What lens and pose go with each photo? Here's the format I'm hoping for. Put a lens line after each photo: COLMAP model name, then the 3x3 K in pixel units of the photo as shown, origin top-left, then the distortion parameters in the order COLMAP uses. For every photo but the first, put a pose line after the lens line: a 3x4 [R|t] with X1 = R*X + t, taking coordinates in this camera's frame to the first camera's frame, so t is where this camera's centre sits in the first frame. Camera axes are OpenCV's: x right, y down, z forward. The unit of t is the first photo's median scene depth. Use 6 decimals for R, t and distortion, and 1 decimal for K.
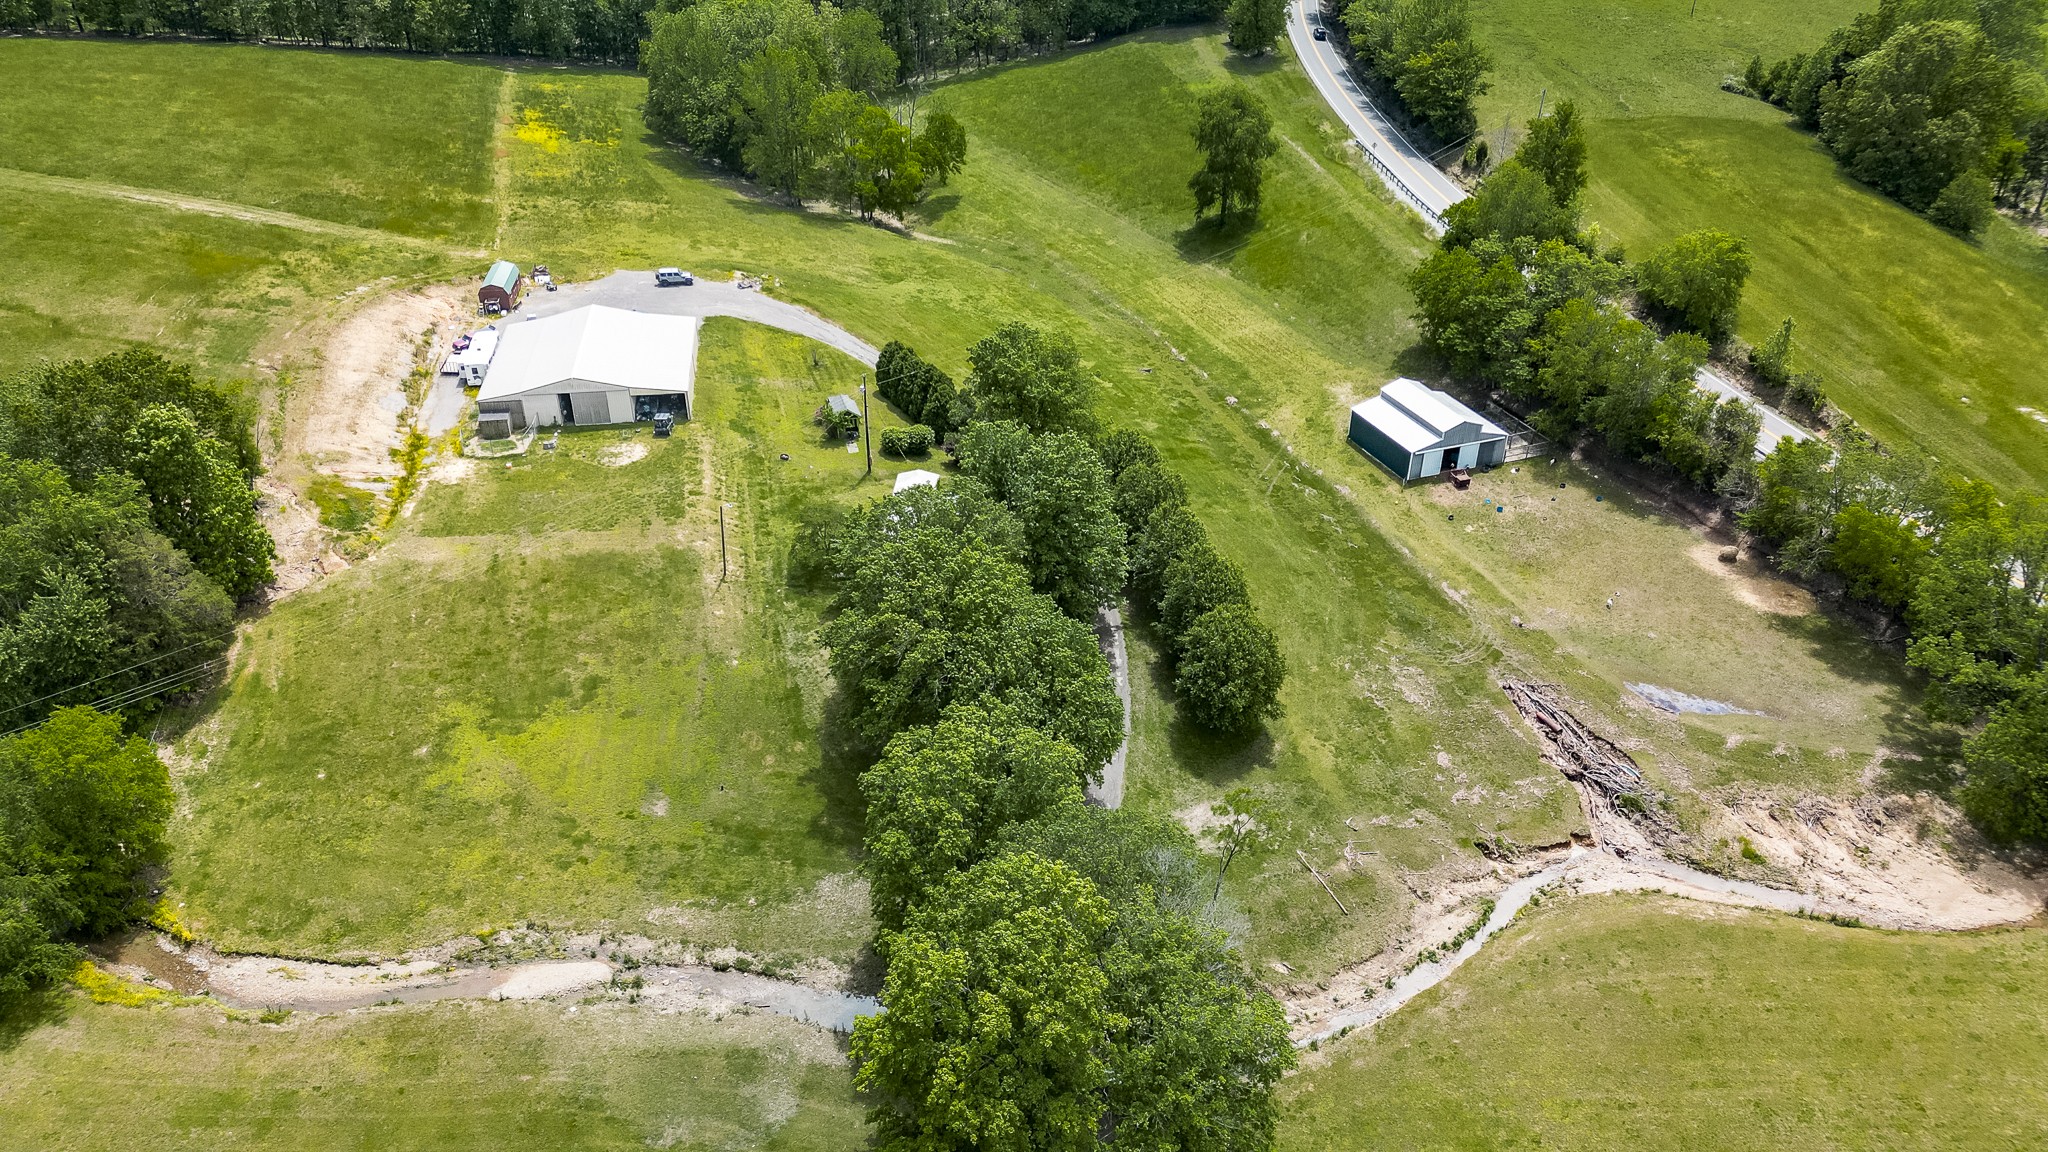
lens RADIAL K [[1427.0, 0, 1022.8], [0, 1427.0, 569.5], [0, 0, 1]] dist [0.070038, -0.065890]
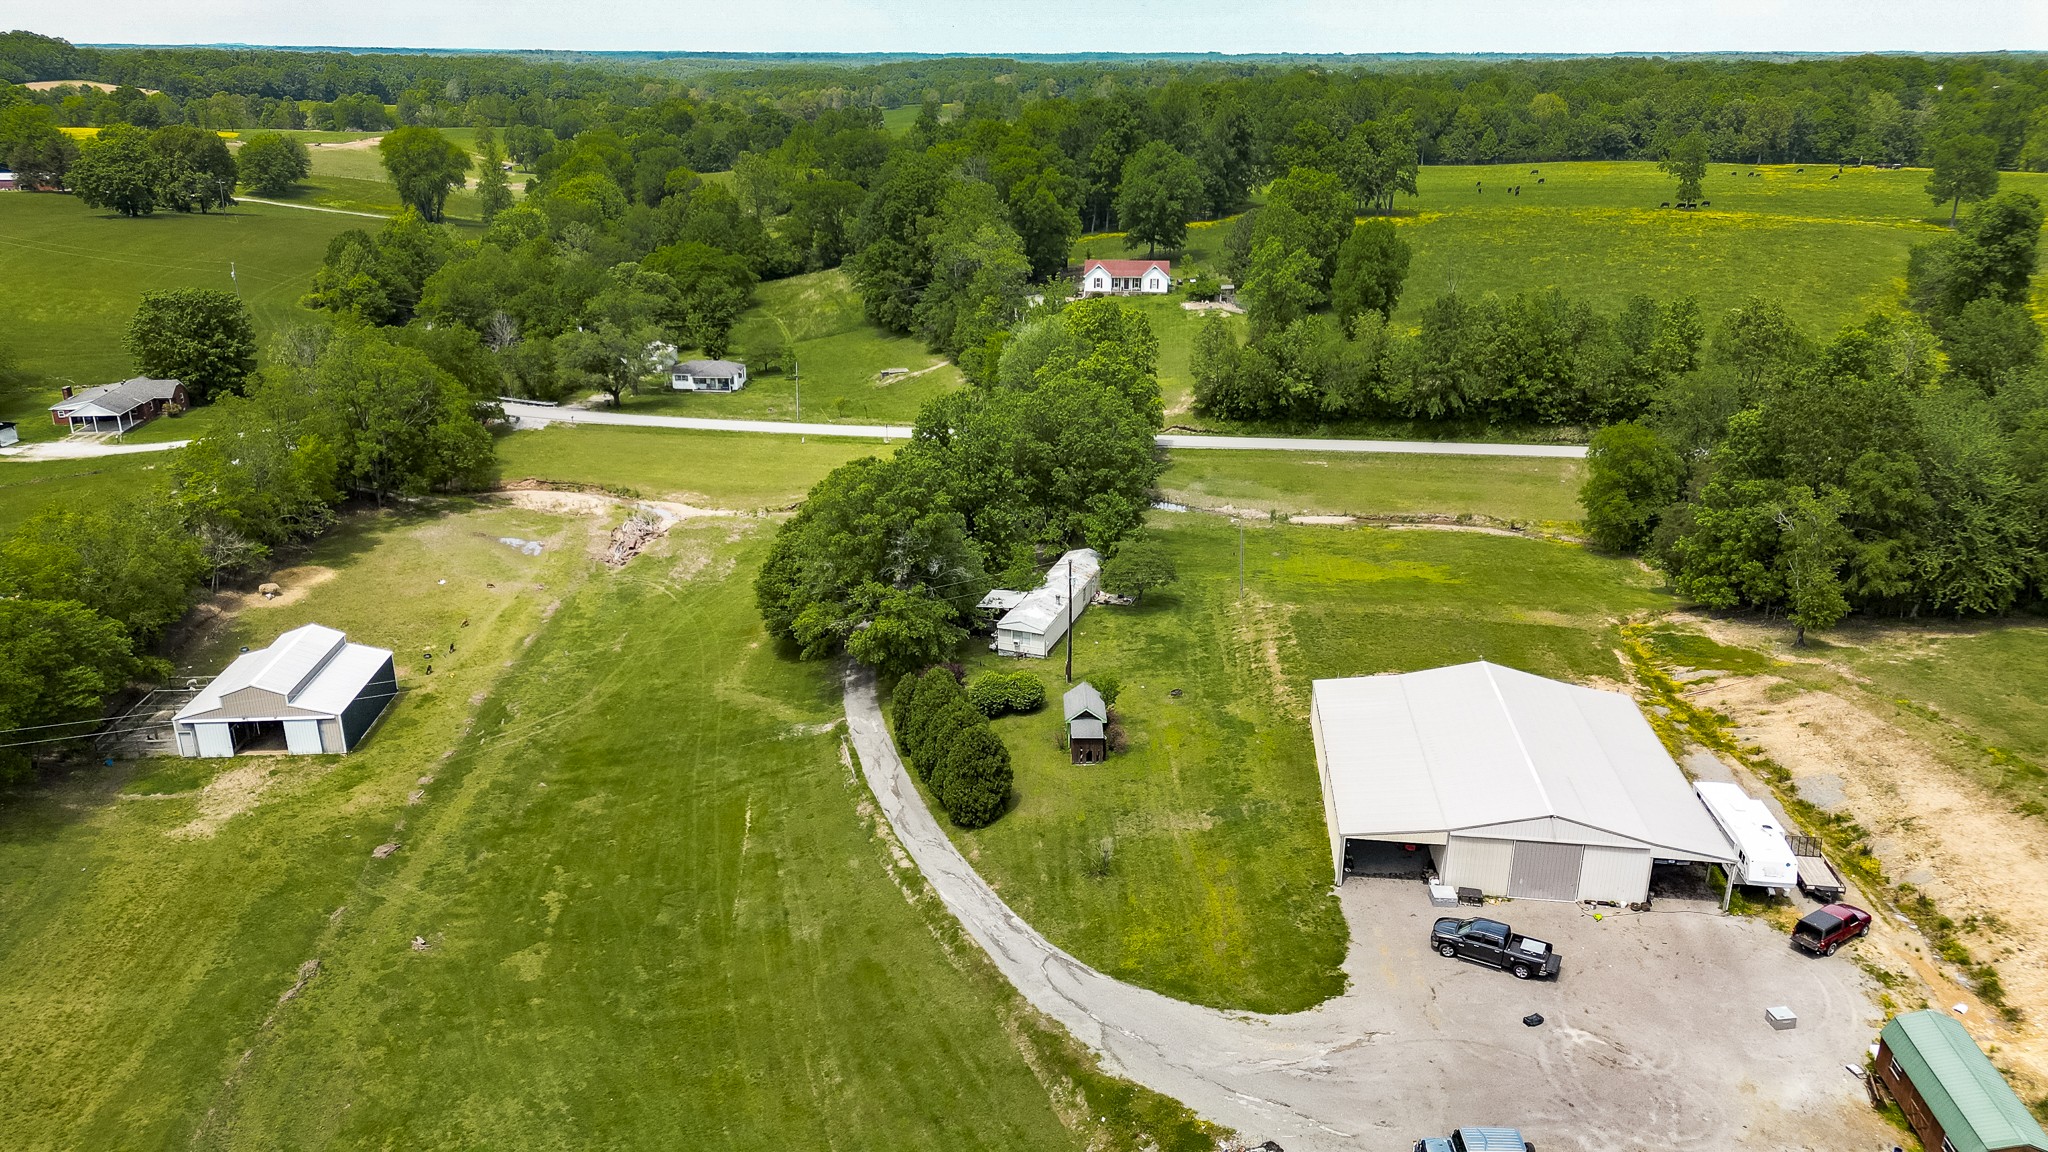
lens RADIAL K [[1427.0, 0, 1020.3], [0, 1427.0, 579.0], [0, 0, 1]] dist [0.070038, -0.065890]
pose [[-0.962698, -0.100916, 0.251057, -0.234729], [0.132113, 0.634422, 0.761613, -0.604757], [-0.236135, 0.766371, -0.597424, 1.237201]]
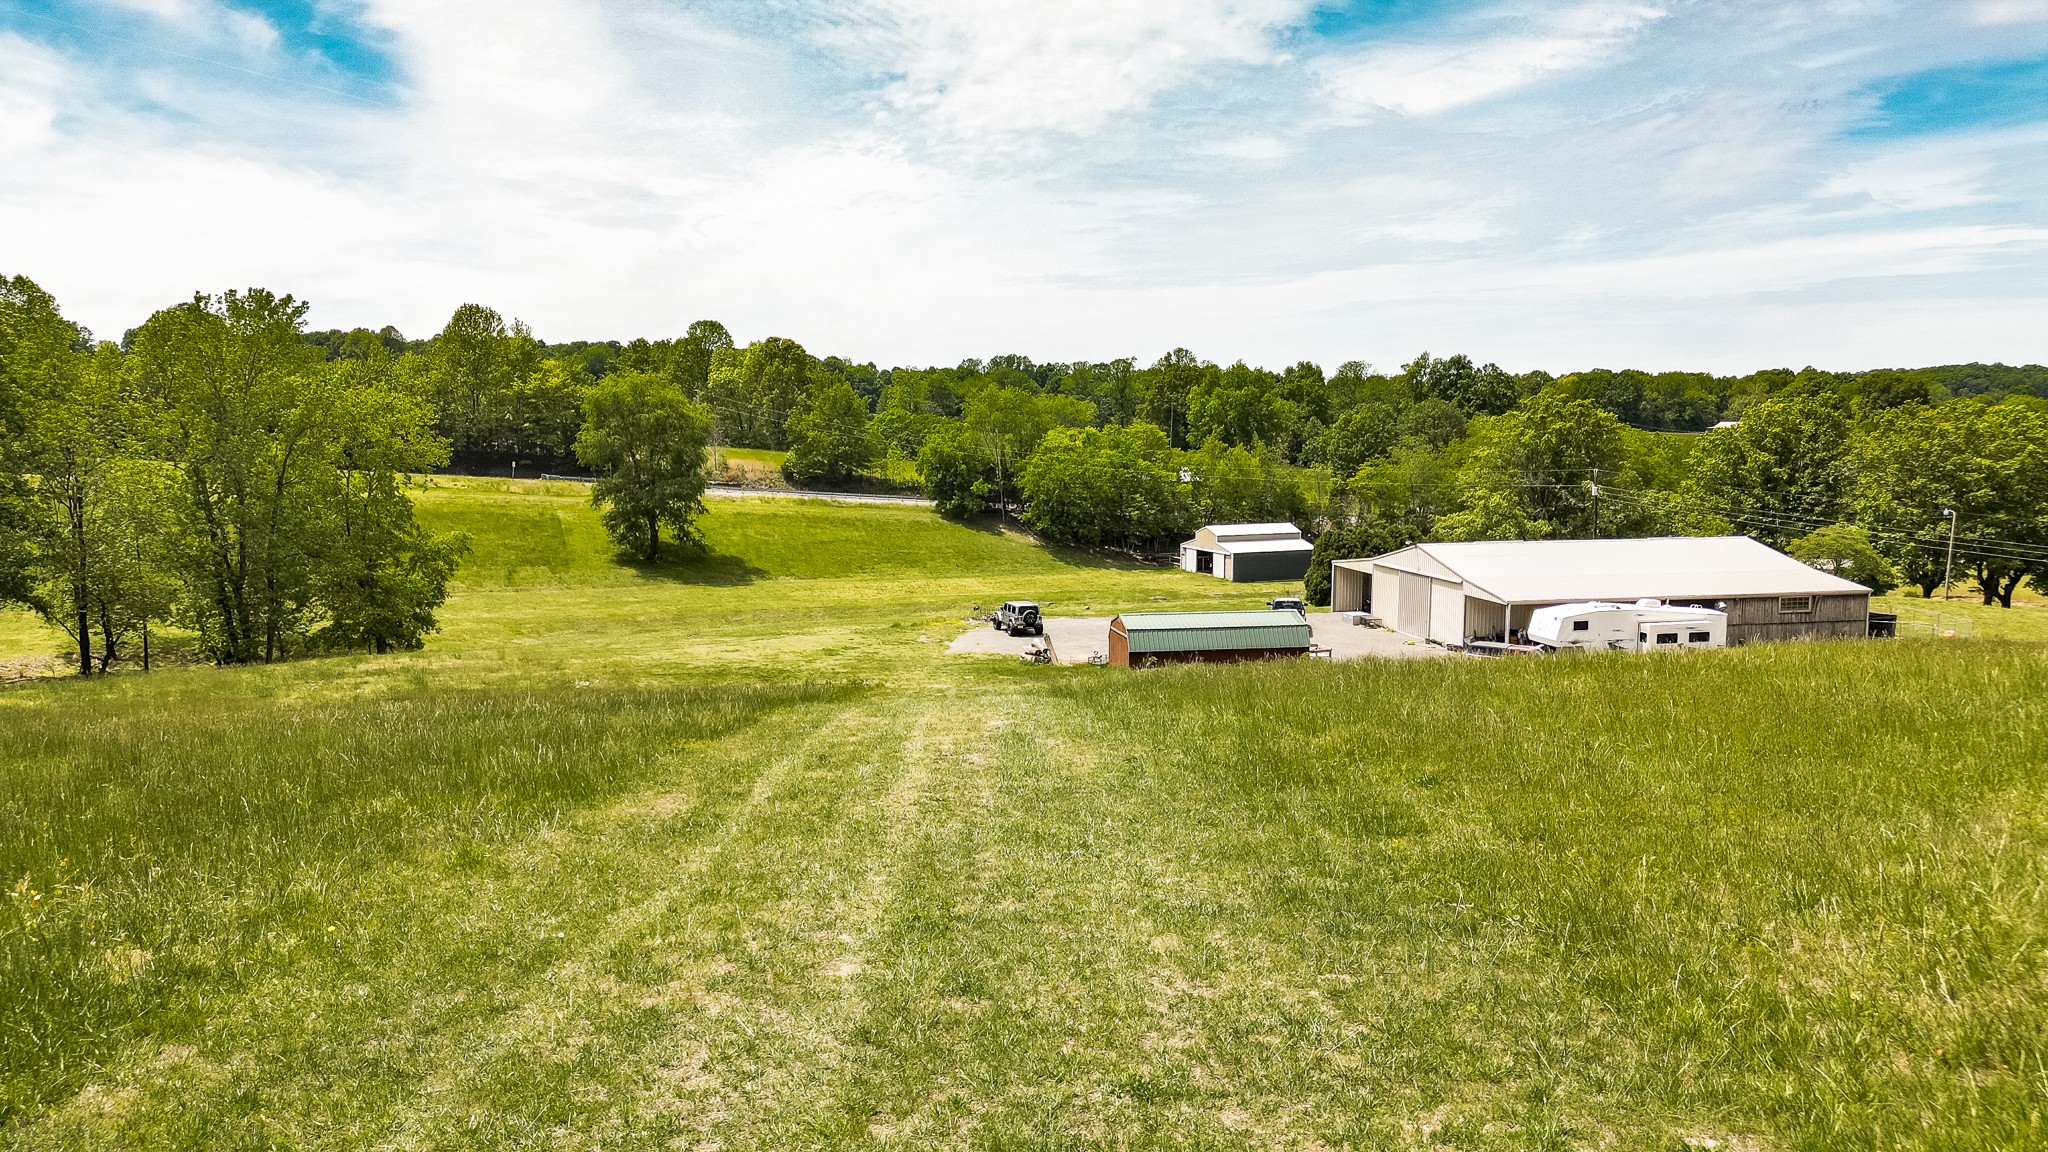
lens RADIAL K [[1427.0, 0, 1015.3], [0, 1427.0, 566.3], [0, 0, 1]] dist [0.070038, -0.065890]
pose [[-0.056932, -0.109241, 0.992384, -0.771334], [0.517292, 0.846937, 0.122907, -0.303909], [-0.853913, 0.520350, 0.008292, 1.093541]]
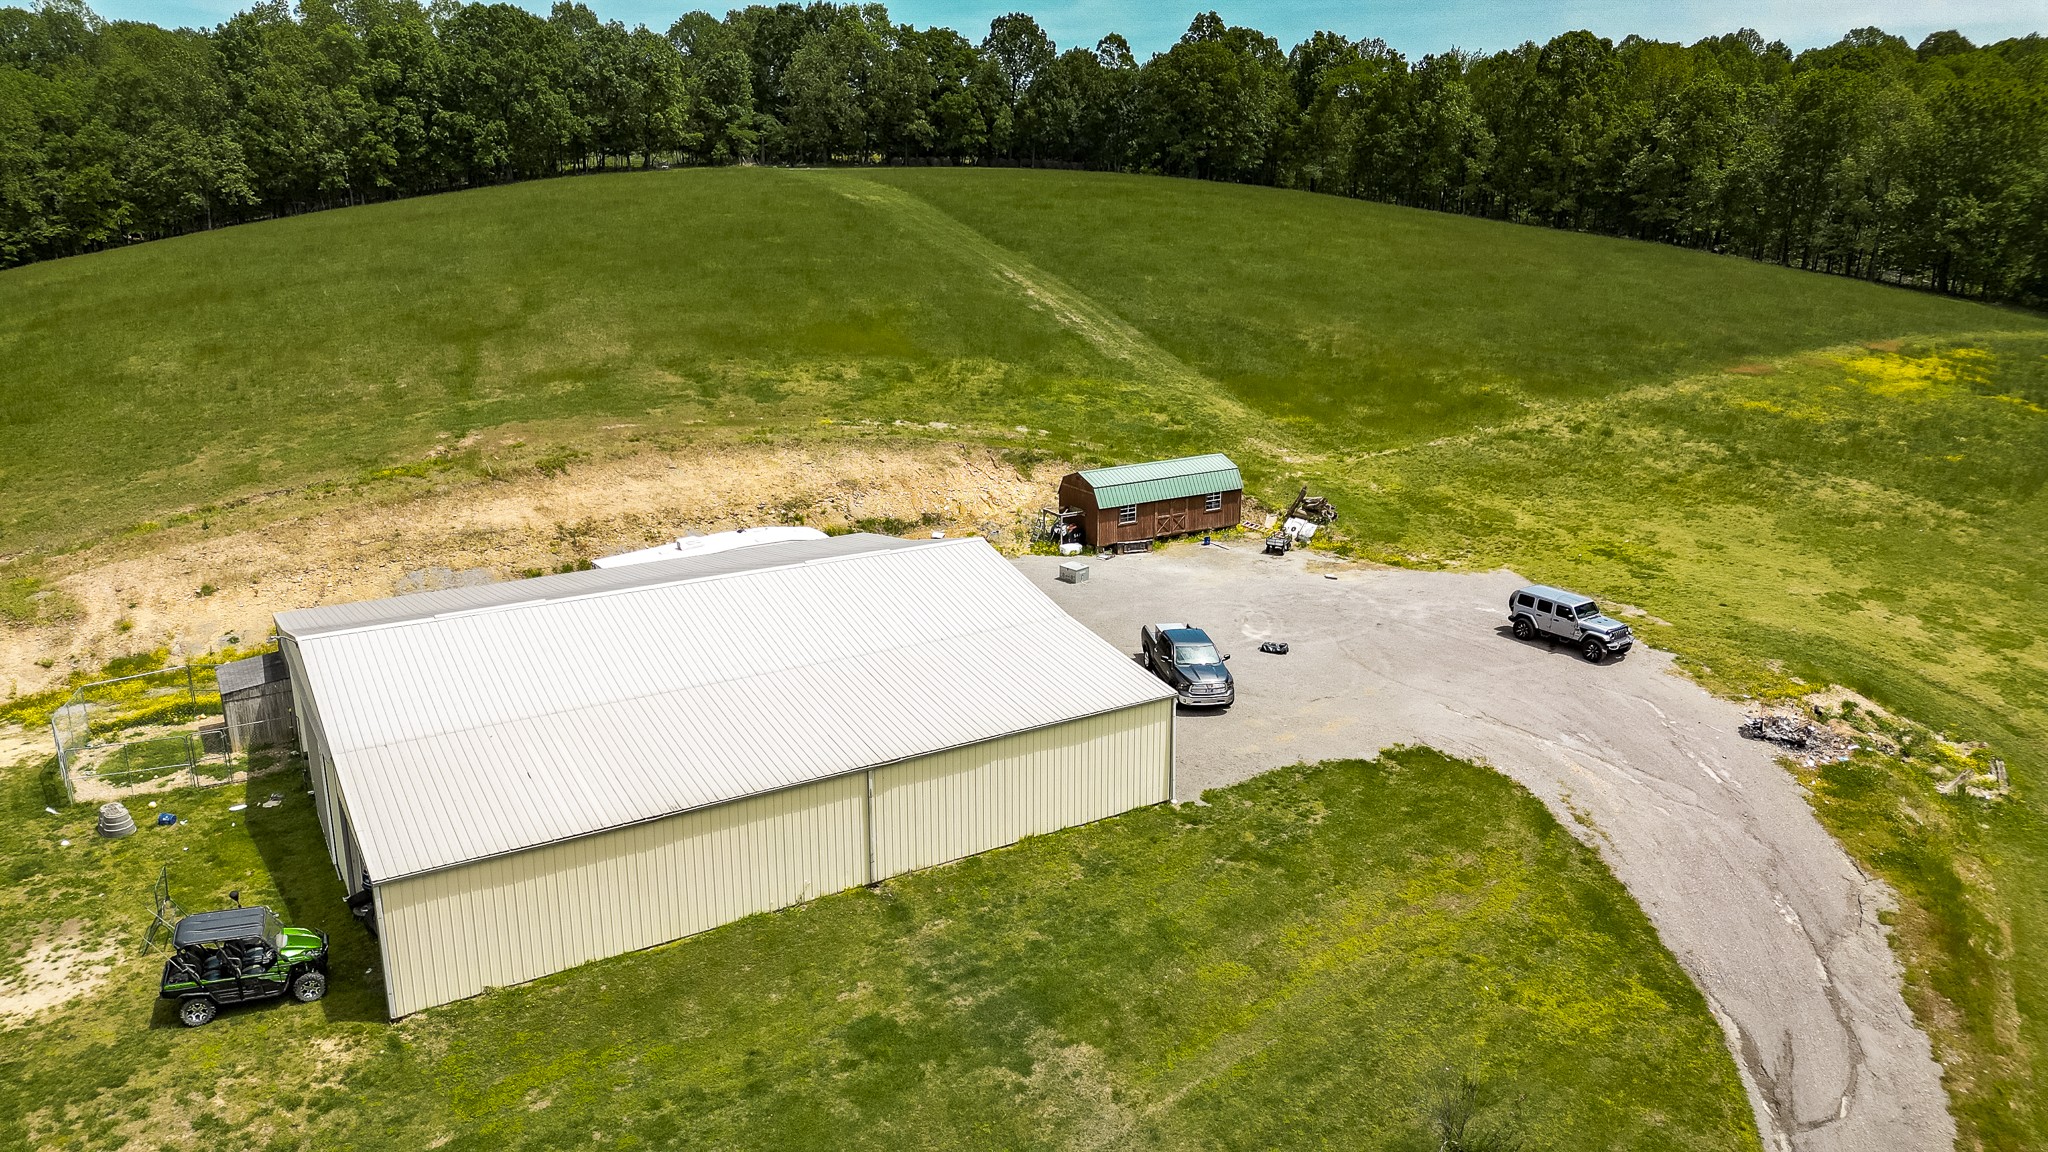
lens RADIAL K [[1427.0, 0, 1011.7], [0, 1427.0, 572.9], [0, 0, 1]] dist [0.070038, -0.065890]
pose [[0.380324, 0.252133, -0.889821, -0.027022], [-0.477009, 0.877754, 0.044832, -0.188993], [0.792348, 0.407402, 0.454101, 0.851912]]
